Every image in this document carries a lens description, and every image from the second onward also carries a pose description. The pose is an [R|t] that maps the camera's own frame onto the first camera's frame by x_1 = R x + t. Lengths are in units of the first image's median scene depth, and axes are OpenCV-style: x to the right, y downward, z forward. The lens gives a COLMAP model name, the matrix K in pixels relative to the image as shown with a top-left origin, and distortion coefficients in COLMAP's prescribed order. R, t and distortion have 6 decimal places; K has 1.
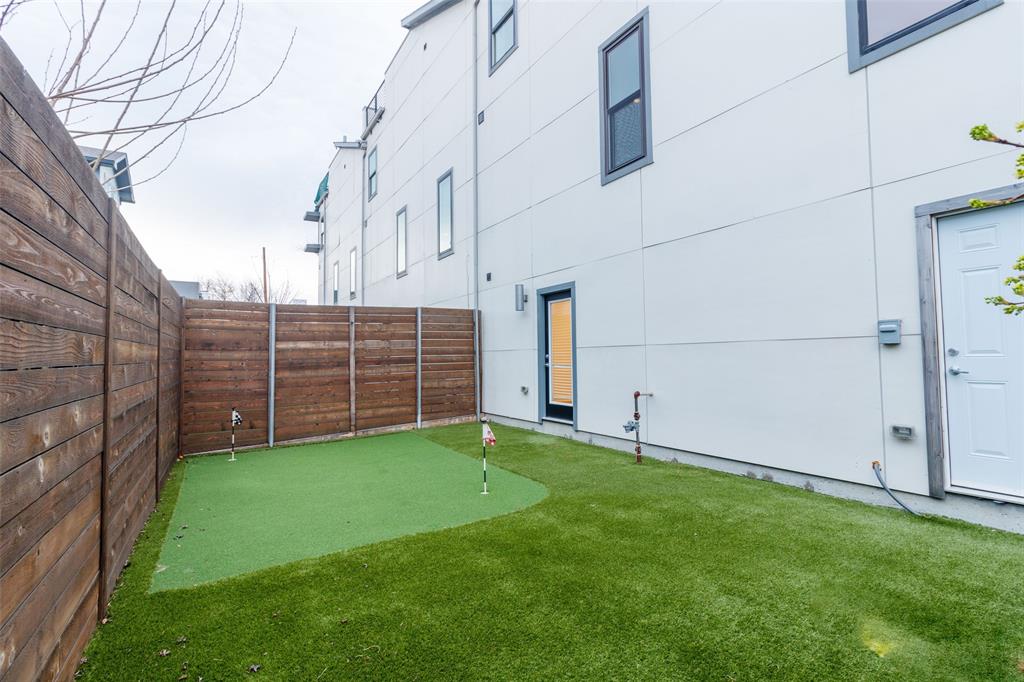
lens RADIAL K [[468.6, 0, 516.9], [0, 468.6, 337.2], [0, 0, 1]] dist [0.023006, -0.000242]
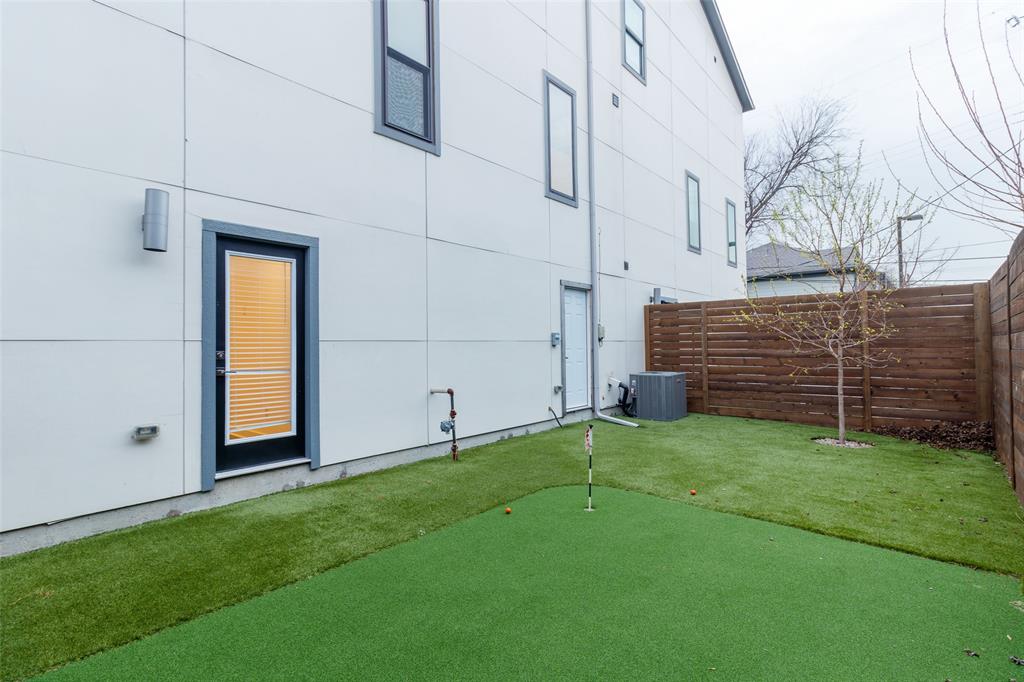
lens RADIAL K [[468.6, 0, 516.9], [0, 468.6, 337.2], [0, 0, 1]] dist [0.023006, -0.000242]
pose [[-0.258738, 0.035849, 0.965282, -0.710483], [-0.026706, 0.998664, -0.044248, 0.048075], [-0.965578, -0.037228, -0.257435, 1.111720]]
